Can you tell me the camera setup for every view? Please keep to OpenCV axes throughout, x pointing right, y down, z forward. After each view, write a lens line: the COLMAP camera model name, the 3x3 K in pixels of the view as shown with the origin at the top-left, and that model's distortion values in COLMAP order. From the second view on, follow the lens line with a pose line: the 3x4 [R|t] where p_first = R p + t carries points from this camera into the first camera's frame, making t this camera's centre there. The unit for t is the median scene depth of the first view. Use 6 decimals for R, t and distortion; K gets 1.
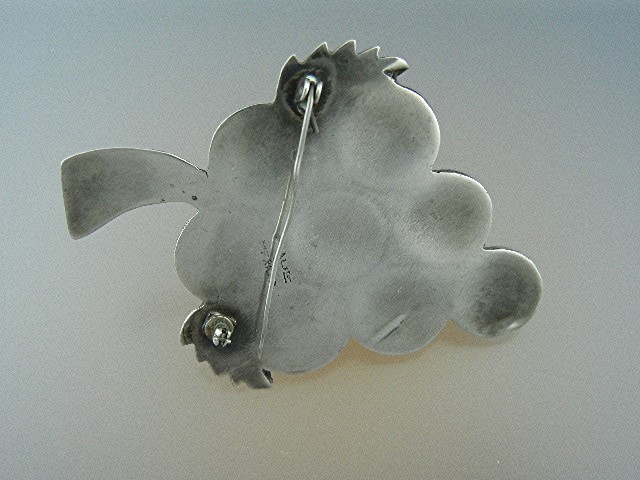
lens RADIAL K [[967.3, 0, 318.9], [0, 967.3, 242.1], [0, 0, 1]] dist [0.047790, 0.000000]
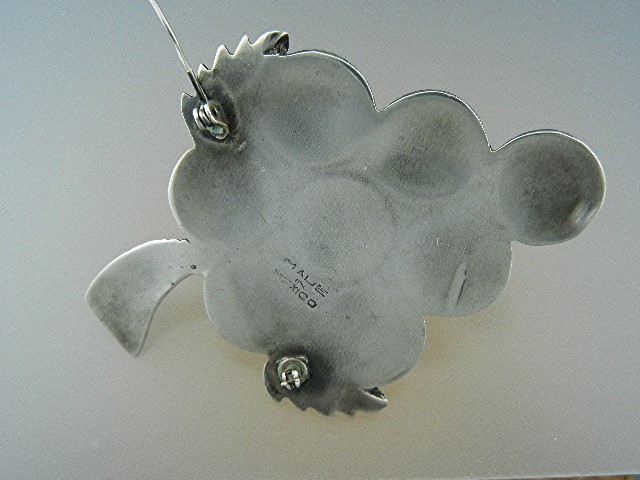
lens RADIAL K [[967.3, 0, 320.0], [0, 967.3, 240.5], [0, 0, 1]] dist [0.047790, 0.000000]
pose [[0.730027, -0.491324, -0.475037, 0.428921], [0.444598, 0.869326, -0.215883, 0.192610], [0.519031, -0.053600, 0.853073, 0.204128]]
